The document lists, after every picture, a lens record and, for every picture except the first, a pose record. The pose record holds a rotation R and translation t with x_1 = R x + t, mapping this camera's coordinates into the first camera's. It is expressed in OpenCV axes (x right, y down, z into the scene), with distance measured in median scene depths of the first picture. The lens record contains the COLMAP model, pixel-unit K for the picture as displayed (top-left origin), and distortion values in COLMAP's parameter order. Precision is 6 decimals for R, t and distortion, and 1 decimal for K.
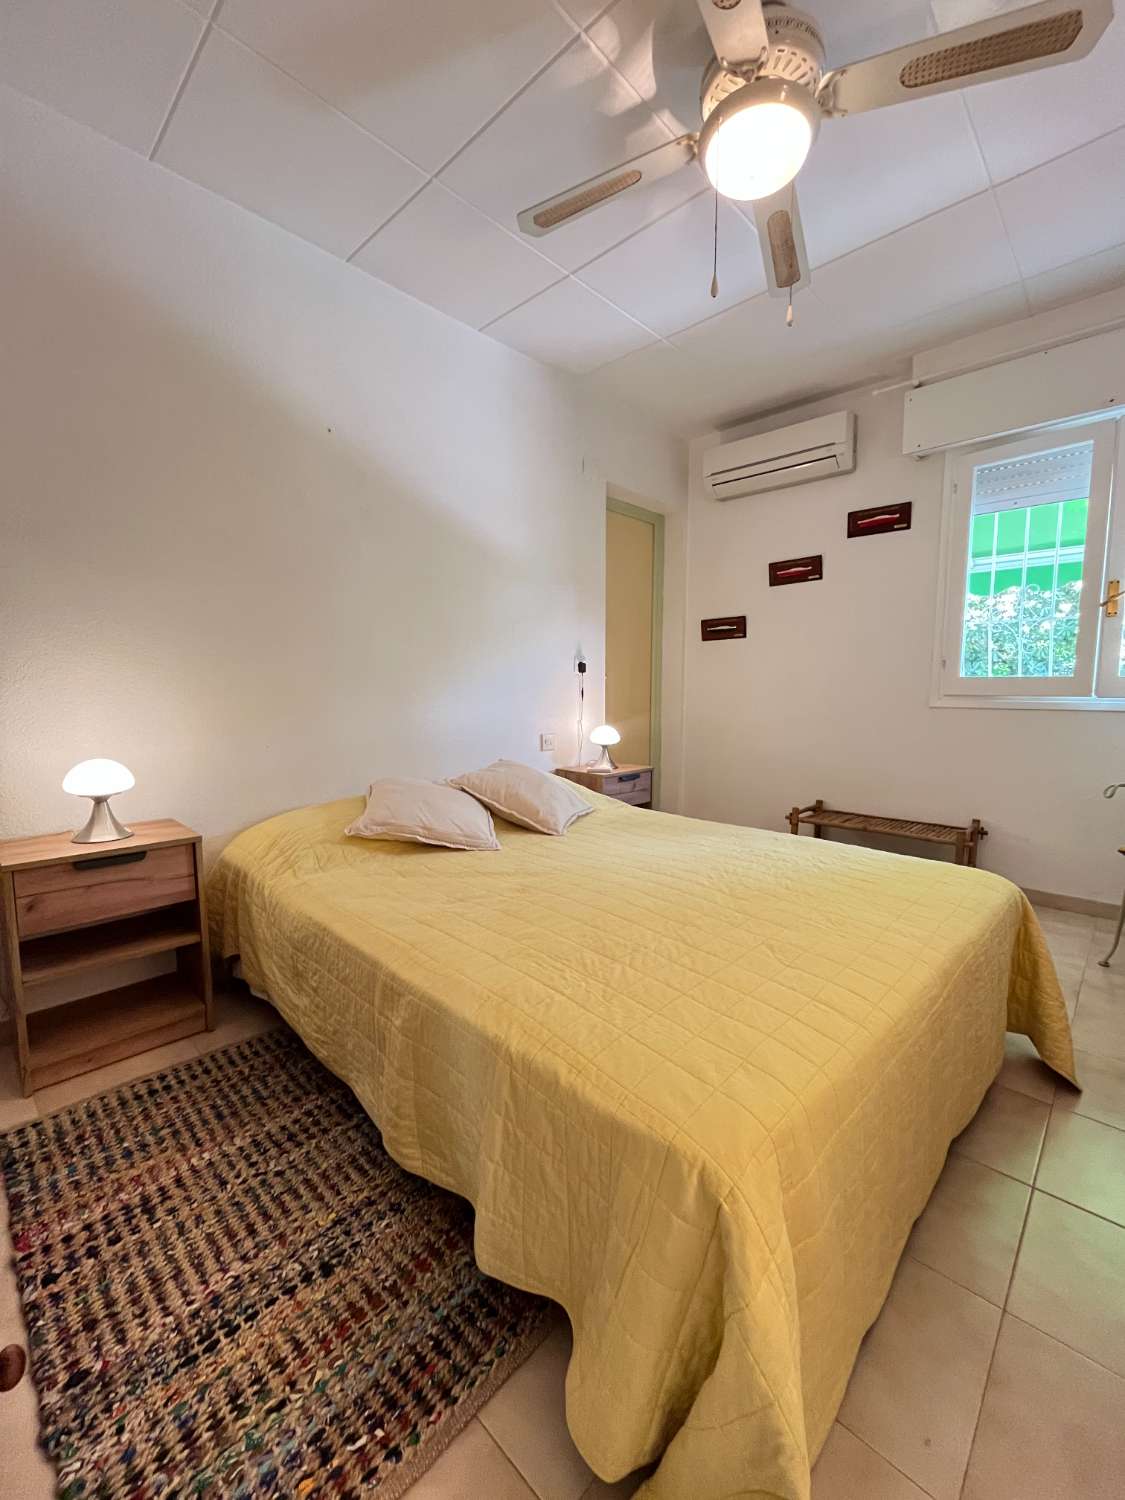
lens RADIAL K [[611.3, 0, 565.4], [0, 611.3, 748.5], [0, 0, 1]] dist [0.000232, -0.000439]
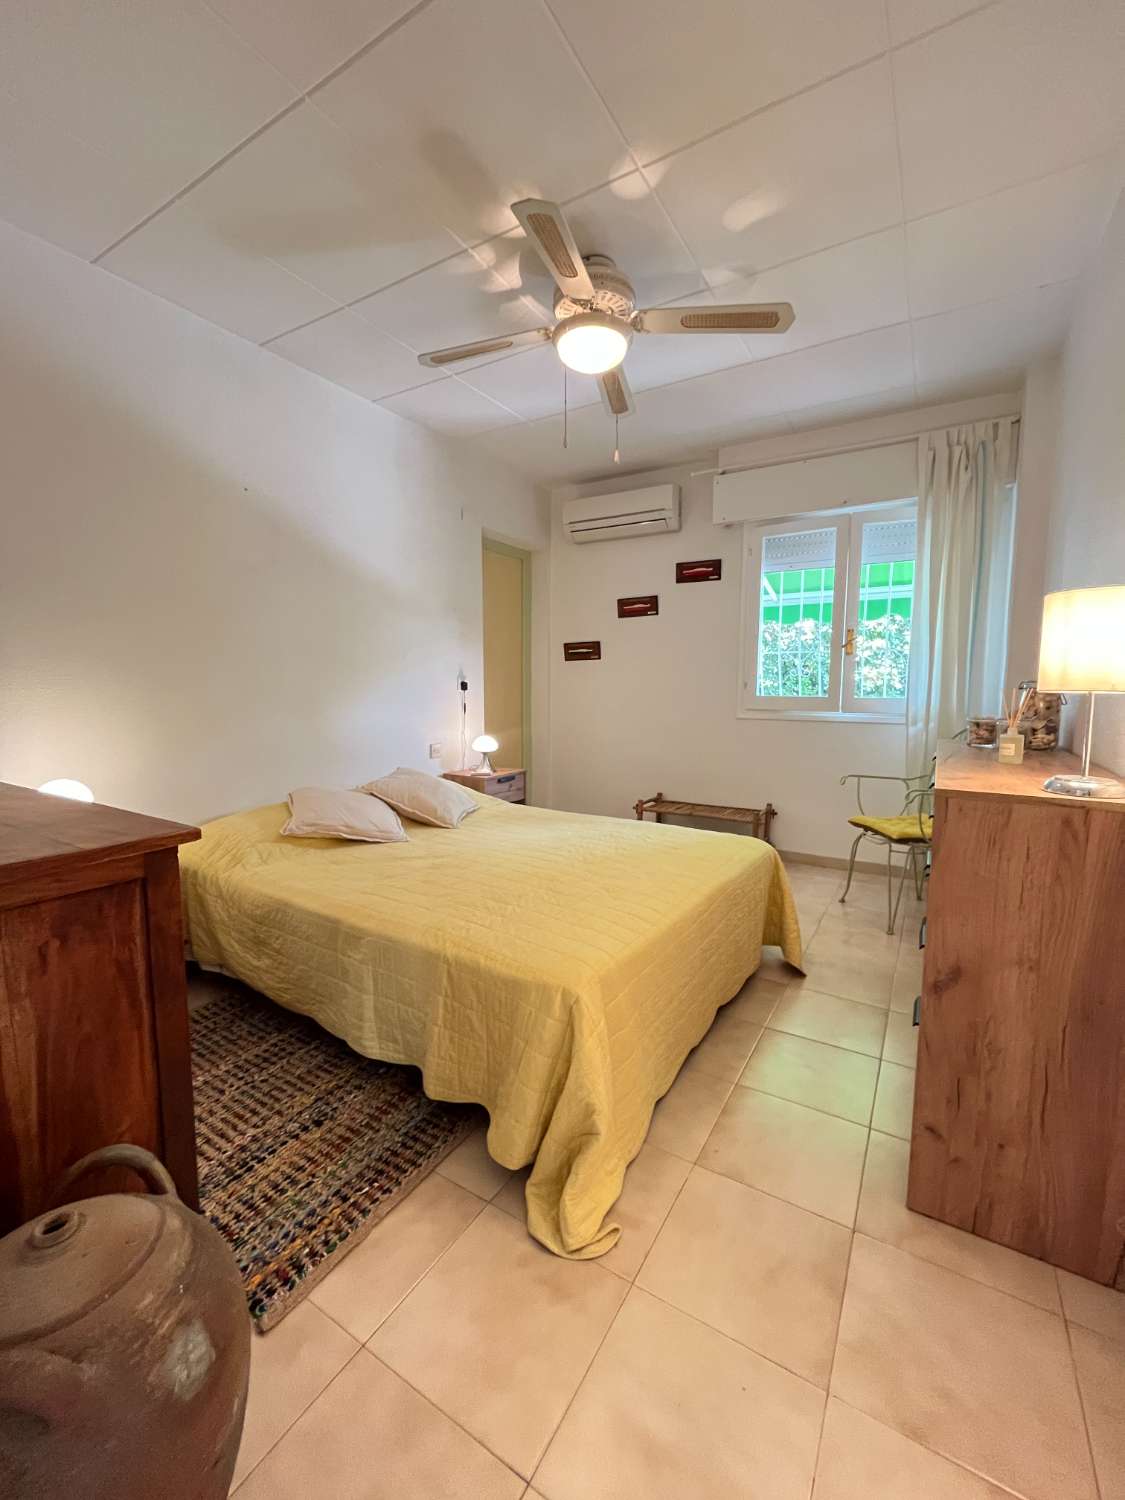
lens RADIAL K [[611.3, 0, 564.0], [0, 611.3, 746.7], [0, 0, 1]] dist [0.000232, -0.000439]
pose [[0.977791, -0.017904, 0.208817, -0.066759], [0.017873, 0.999838, 0.002035, -0.032924], [-0.208819, 0.001743, 0.977953, -0.375661]]
